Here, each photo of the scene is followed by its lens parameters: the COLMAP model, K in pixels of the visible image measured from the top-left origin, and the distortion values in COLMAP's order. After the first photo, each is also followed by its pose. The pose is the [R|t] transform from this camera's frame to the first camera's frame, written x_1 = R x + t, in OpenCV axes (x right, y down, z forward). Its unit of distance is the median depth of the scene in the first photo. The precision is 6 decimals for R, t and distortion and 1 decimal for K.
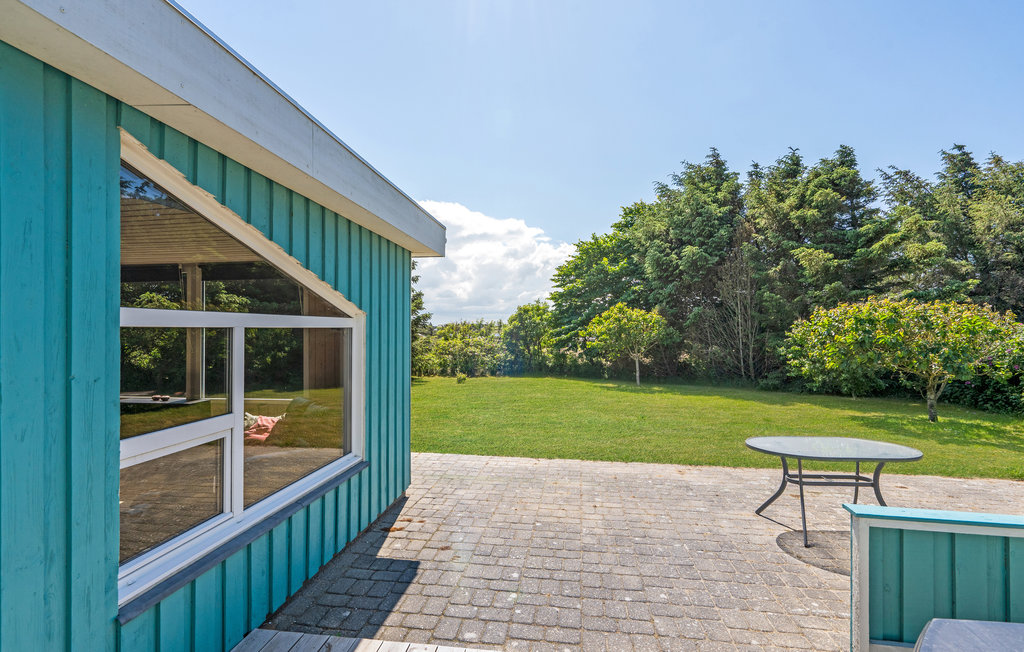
lens RADIAL K [[481.5, 0, 502.2], [0, 481.5, 330.3], [0, 0, 1]] dist [0.000115, 0.000272]
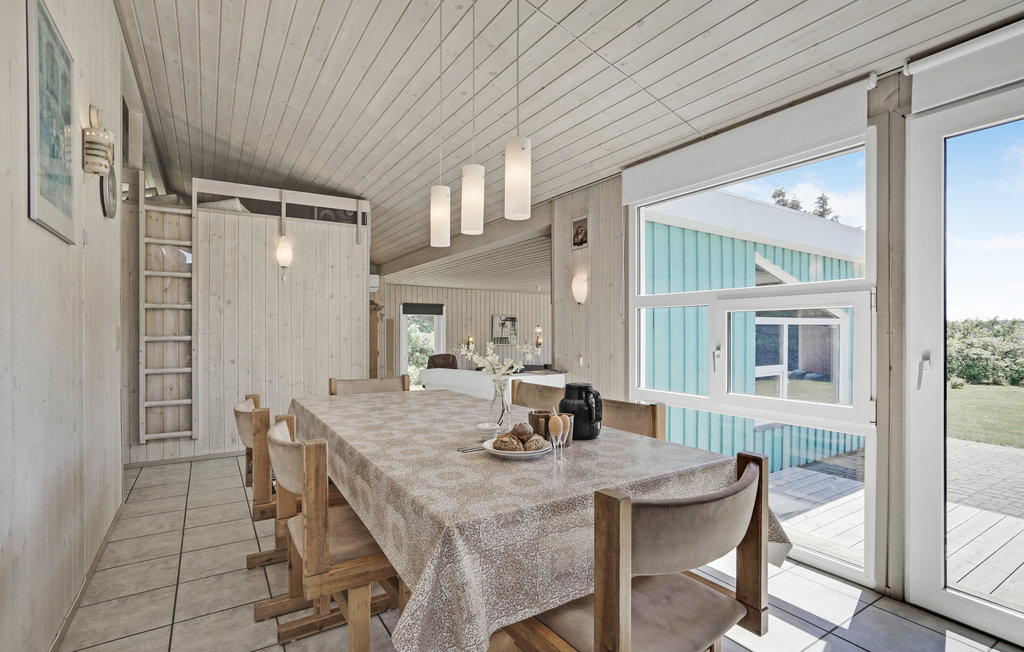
lens RADIAL K [[481.5, 0, 502.2], [0, 481.5, 330.3], [0, 0, 1]] dist [0.000115, 0.000272]
pose [[0.654249, 0.004397, -0.756266, 0.037155], [-0.002263, 0.999990, 0.003857, 0.002225], [0.756276, -0.000812, 0.654252, -0.205607]]
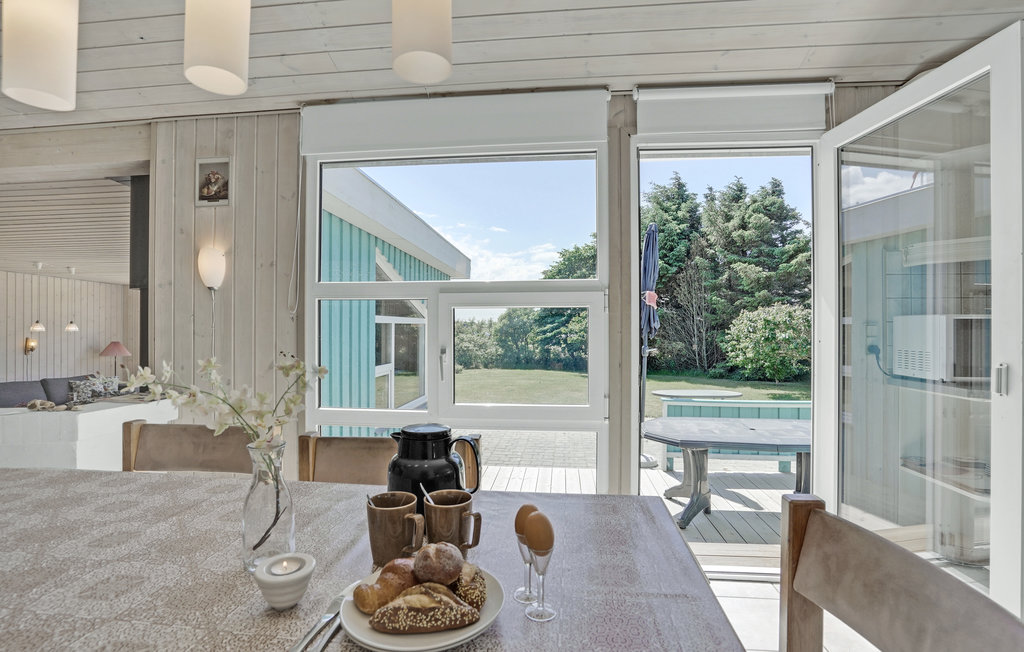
lens RADIAL K [[492.7, 0, 512.0], [0, 492.7, 326.0], [0, 0, 1]] dist [-0.050511, 0.000044]
pose [[0.998665, 0.004541, 0.051464, -0.020131], [-0.004281, 0.999977, -0.005171, 0.002267], [-0.051486, 0.004944, 0.998661, -0.185373]]
